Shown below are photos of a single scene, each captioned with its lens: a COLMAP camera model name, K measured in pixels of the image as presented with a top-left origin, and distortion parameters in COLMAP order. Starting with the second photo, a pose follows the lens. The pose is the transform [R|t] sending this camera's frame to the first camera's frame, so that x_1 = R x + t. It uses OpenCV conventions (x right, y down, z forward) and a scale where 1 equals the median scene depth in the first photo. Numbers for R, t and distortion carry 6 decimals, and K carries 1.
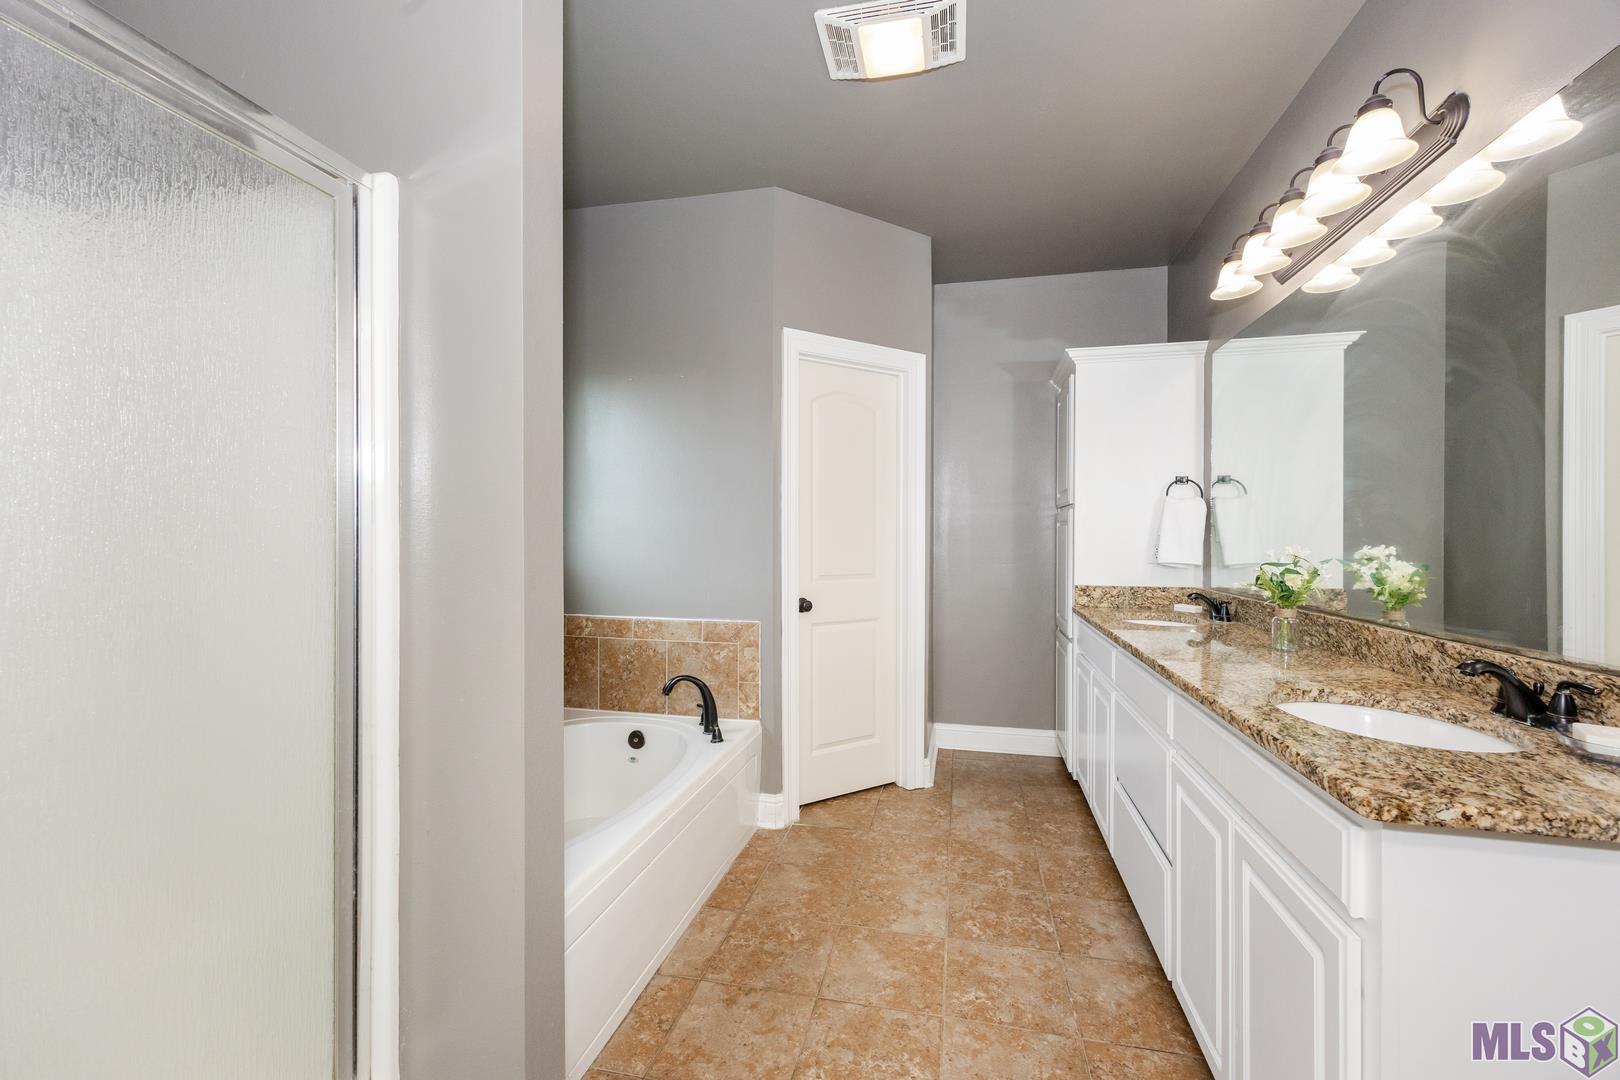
lens RADIAL K [[632.3, 0, 811.1], [0, 632.3, 538.2], [0, 0, 1]] dist [-0.002942, -0.000145]
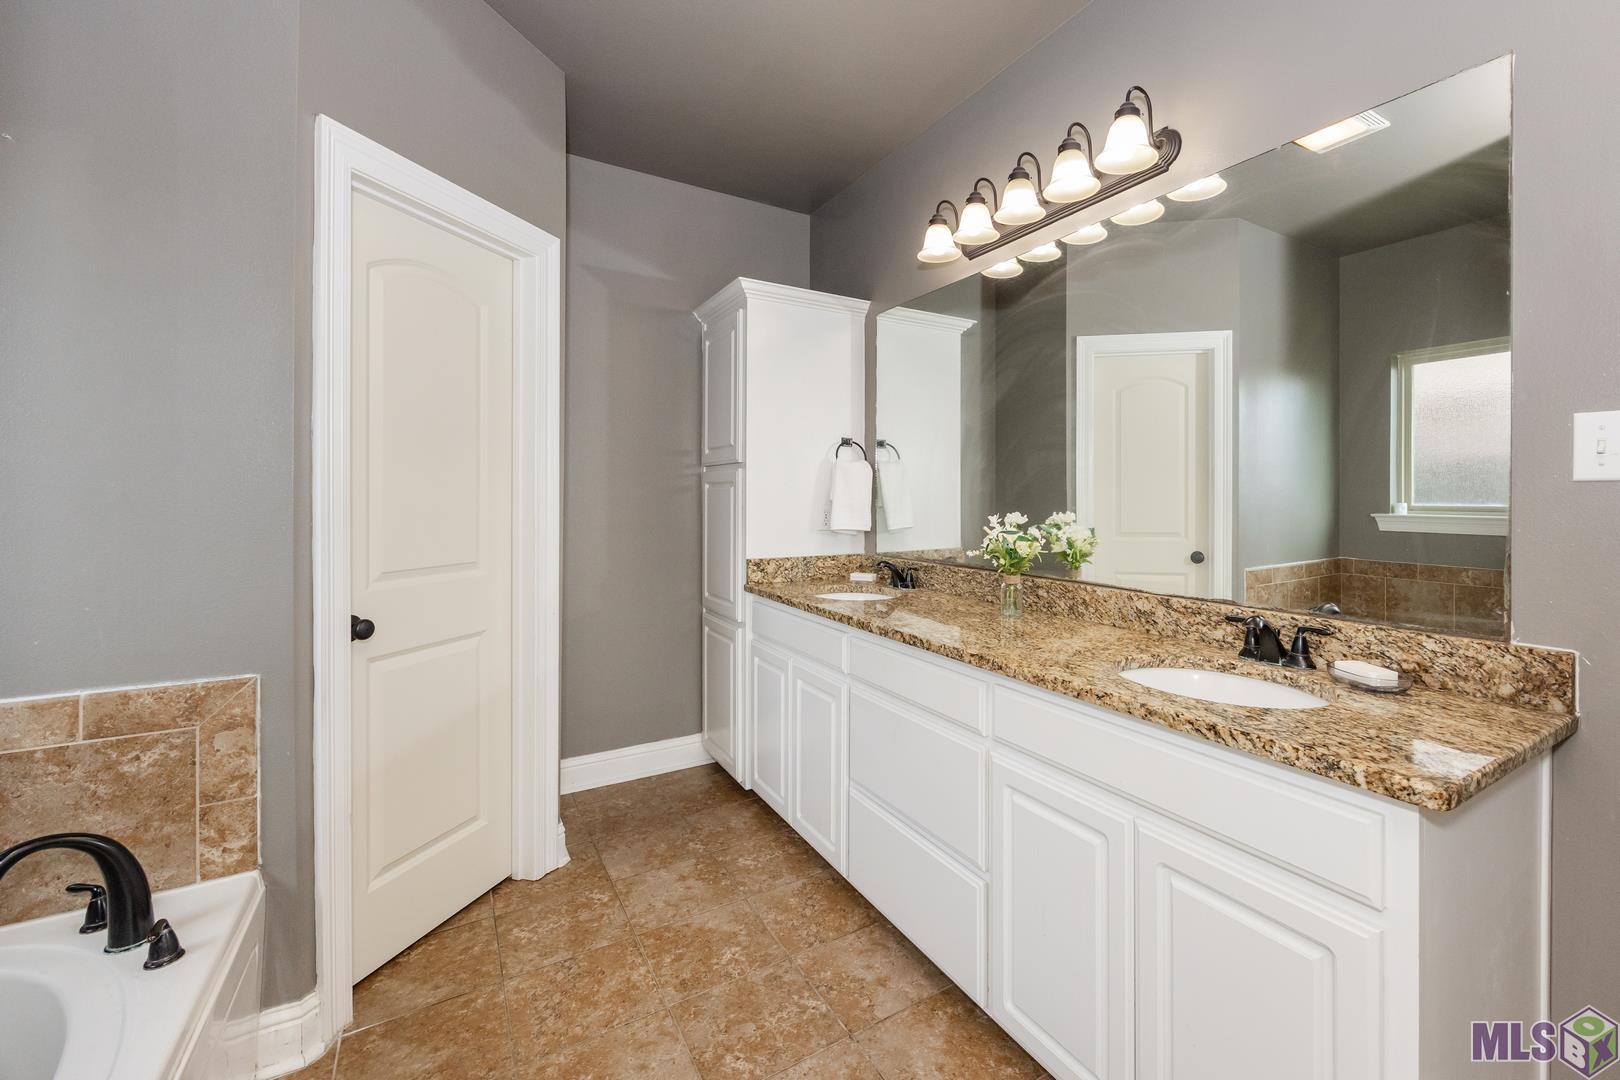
lens RADIAL K [[681.6, 0, 865.2], [0, 681.6, 492.7], [0, 0, 1]] dist [-0.003840, -0.001432]
pose [[0.687610, 0.001979, 0.726078, -0.145883], [0.000062, 0.999996, -0.002784, -0.012777], [-0.726081, 0.001959, 0.687607, 0.279281]]
